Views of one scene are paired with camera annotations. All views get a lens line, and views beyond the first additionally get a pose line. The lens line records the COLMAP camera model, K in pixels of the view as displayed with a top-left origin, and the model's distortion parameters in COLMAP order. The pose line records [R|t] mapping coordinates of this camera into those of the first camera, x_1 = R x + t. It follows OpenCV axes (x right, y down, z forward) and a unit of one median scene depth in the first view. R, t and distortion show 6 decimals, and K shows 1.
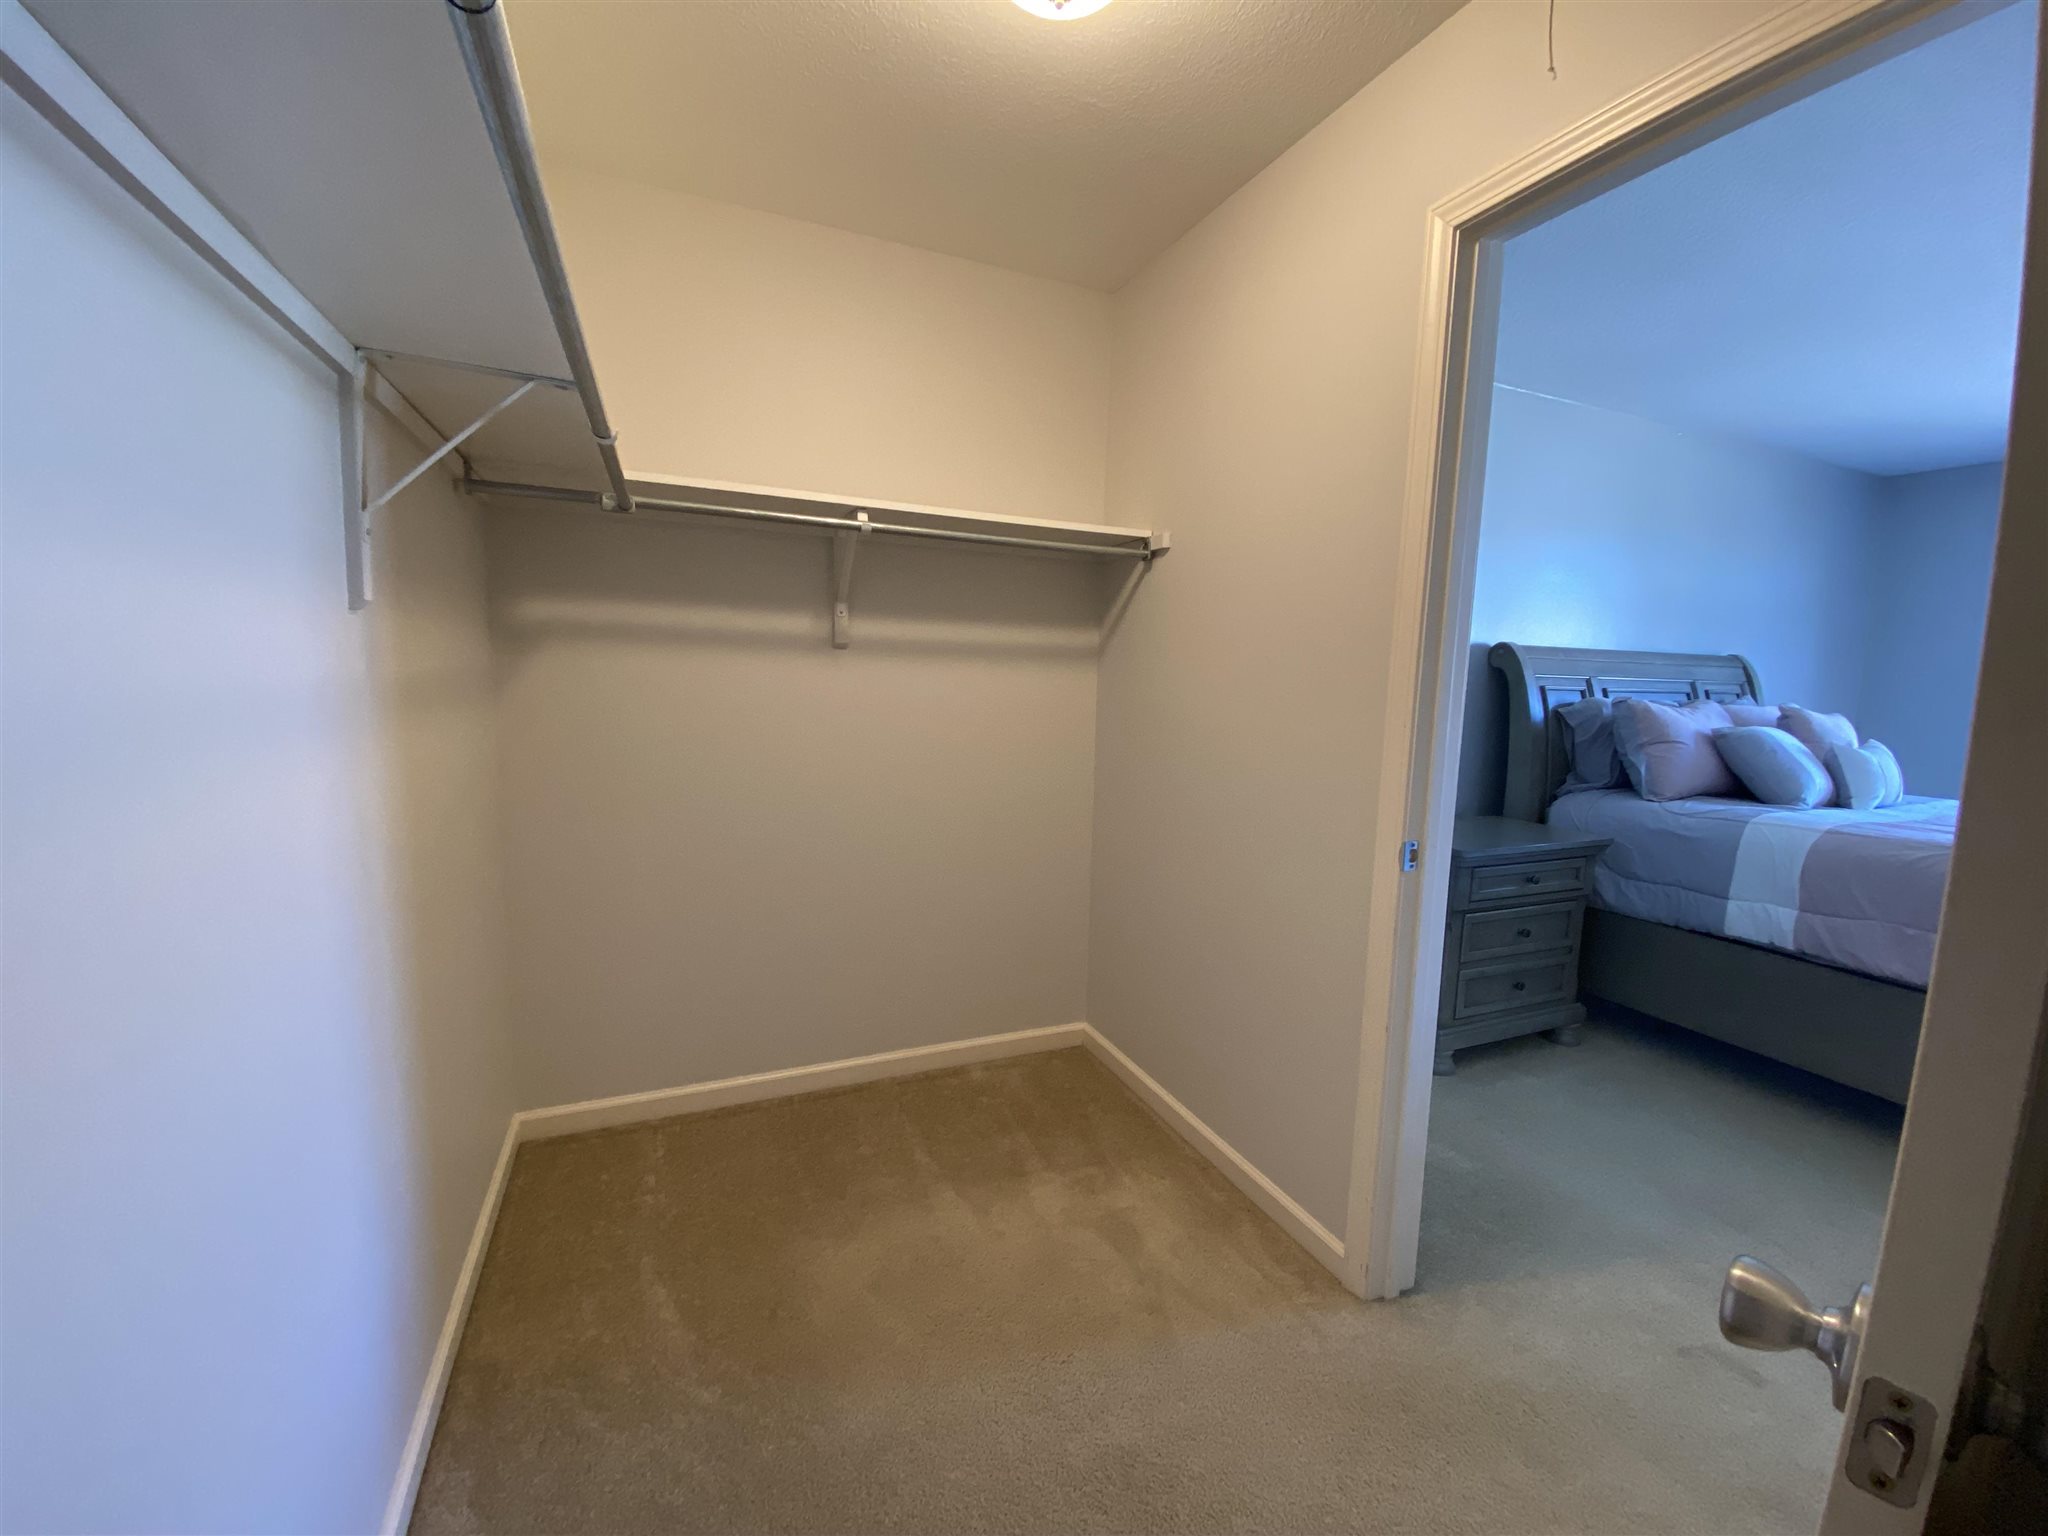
lens RADIAL K [[827.1, 0, 1027.9], [0, 827.1, 770.4], [0, 0, 1]] dist [0.052656, -0.034783]
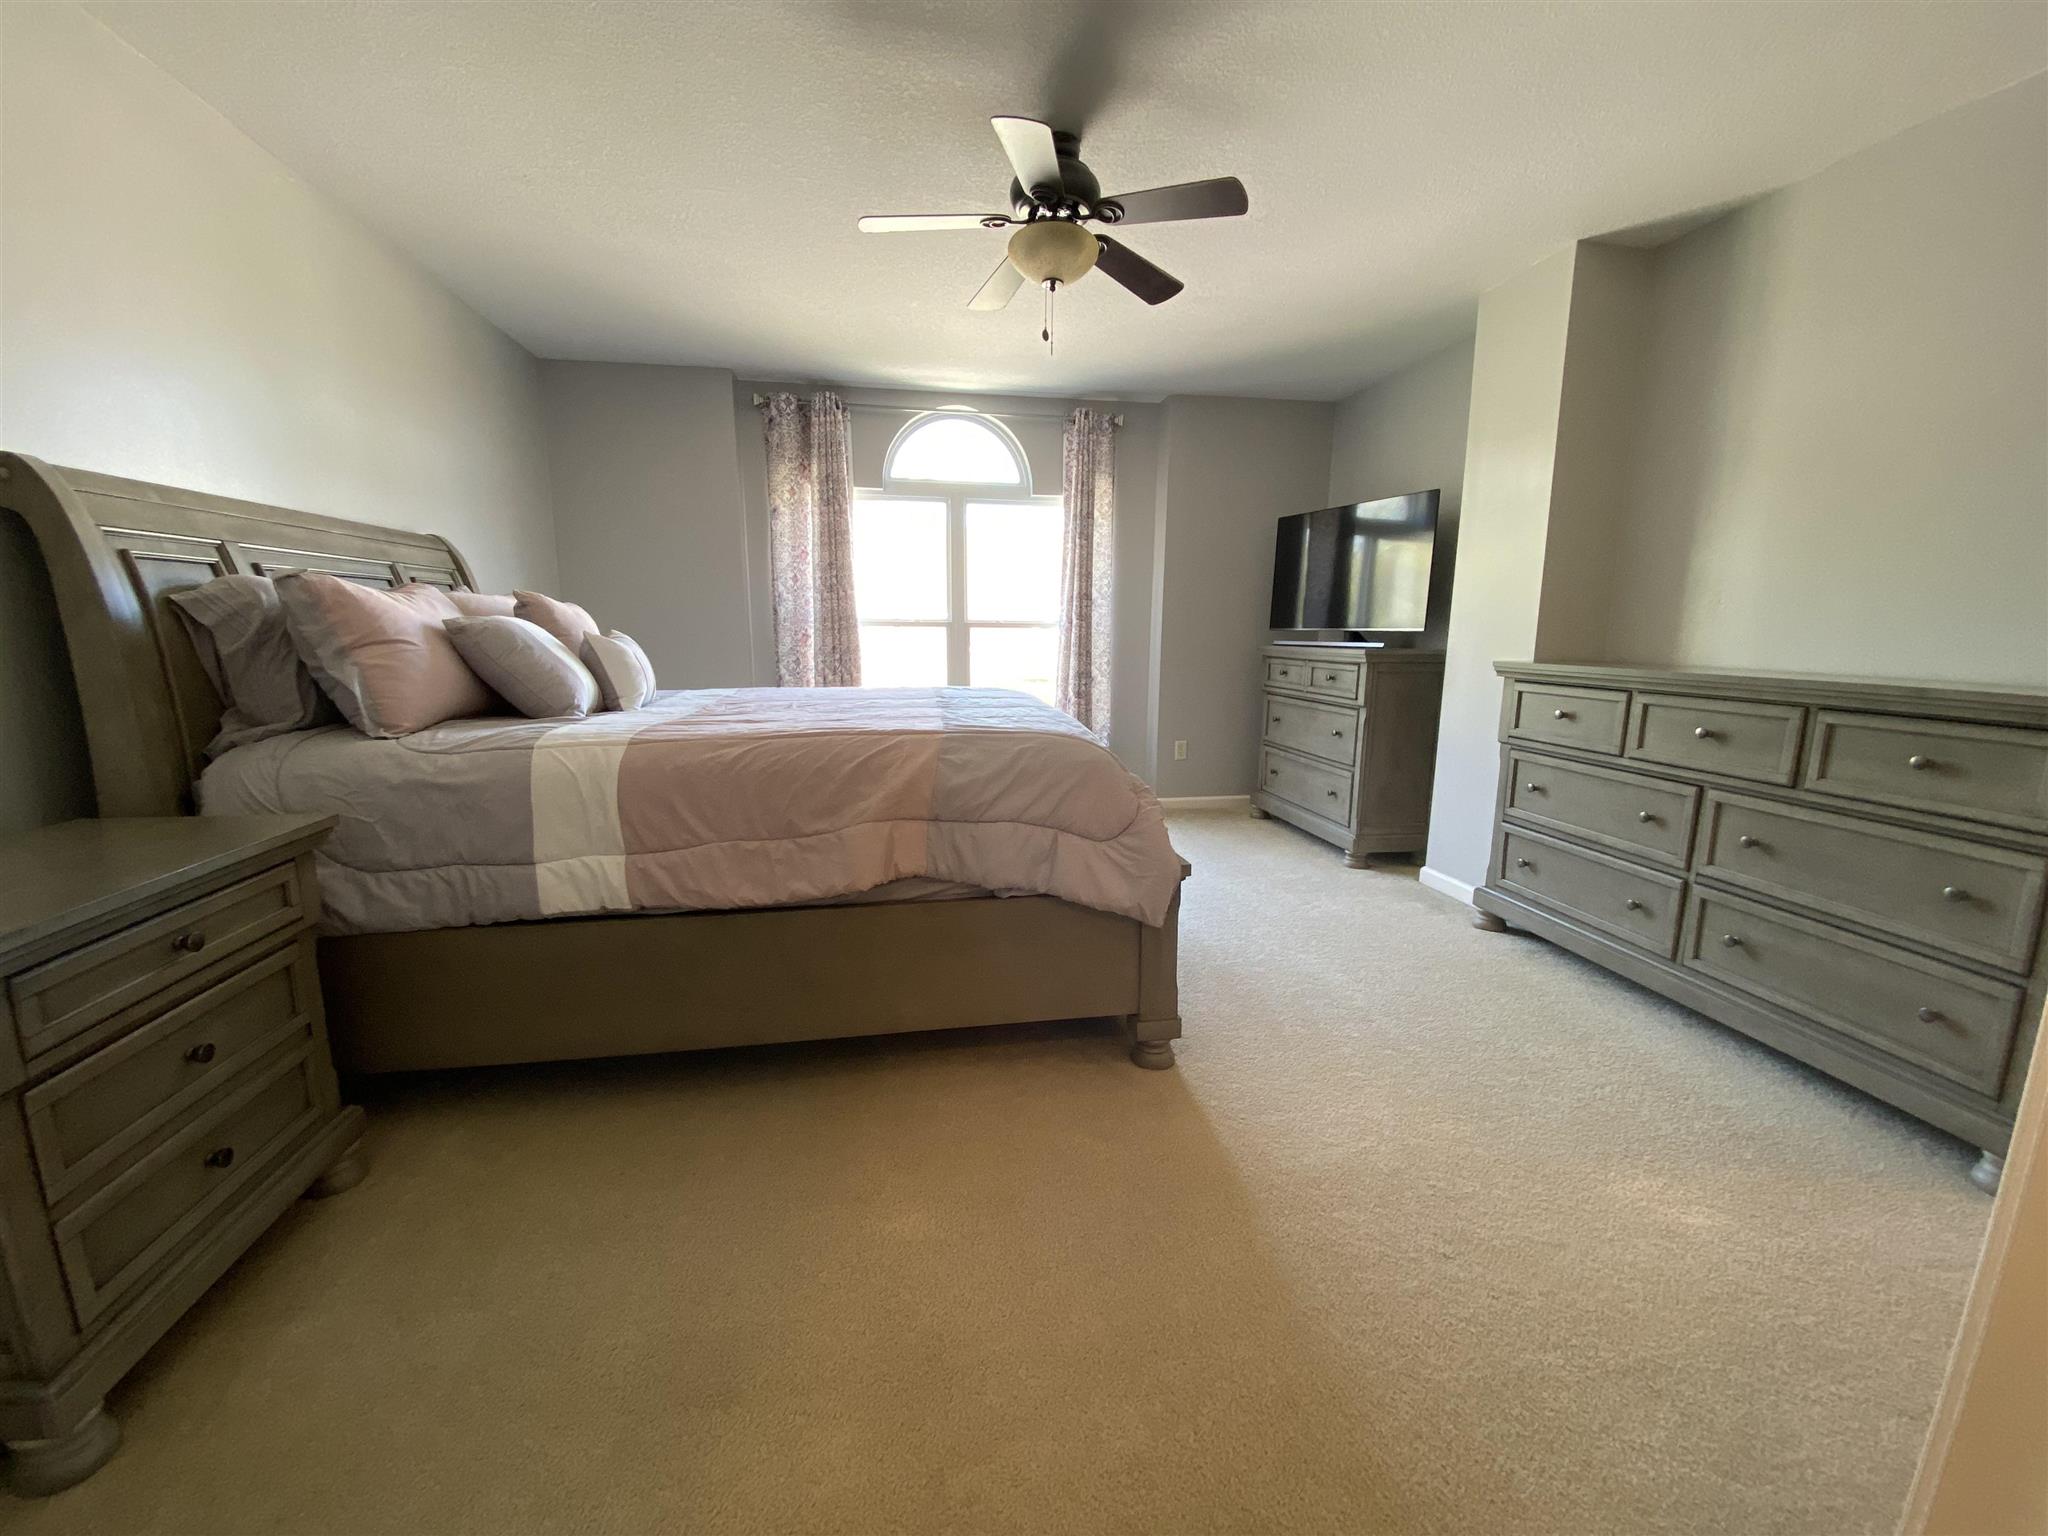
lens RADIAL K [[827.1, 0, 1027.9], [0, 827.1, 770.4], [0, 0, 1]] dist [0.052656, -0.034783]
pose [[0.251672, -0.195208, 0.947921, 0.268068], [0.117718, 0.978349, 0.170220, 0.009303], [-0.960627, 0.068748, 0.269203, 0.379823]]
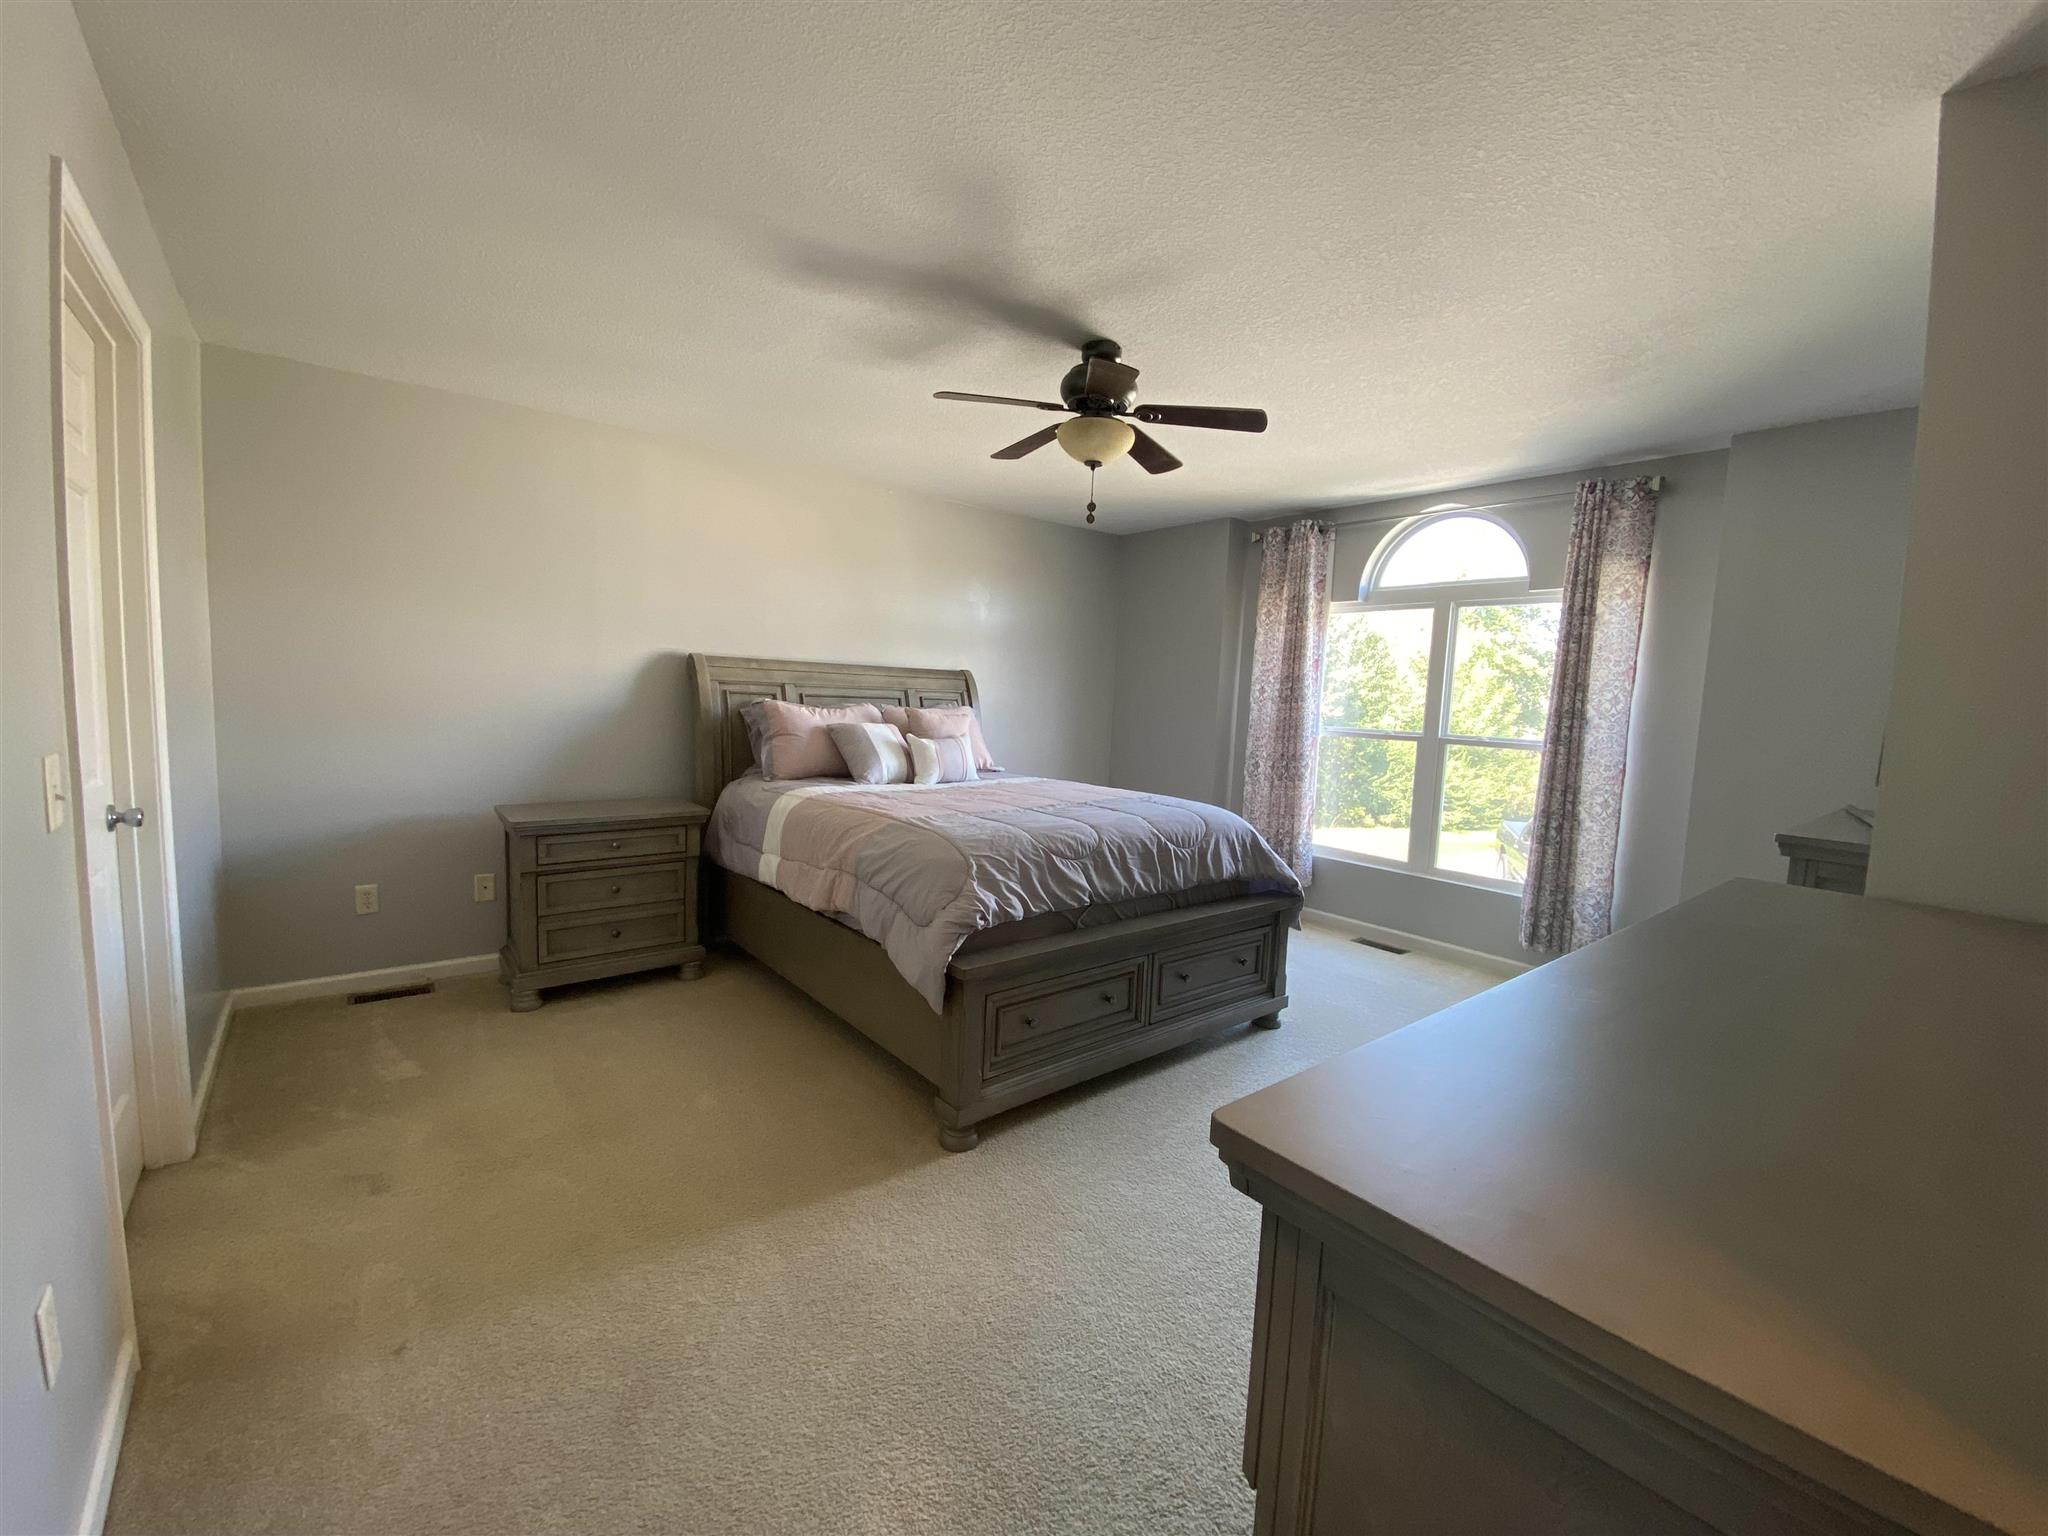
lens RADIAL K [[827.1, 0, 1027.9], [0, 827.1, 770.4], [0, 0, 1]] dist [0.052656, -0.034783]
pose [[0.964350, -0.019364, 0.263922, 0.792930], [0.022831, 0.999689, -0.010075, 0.042138], [-0.263644, 0.015741, 0.964491, -0.317907]]
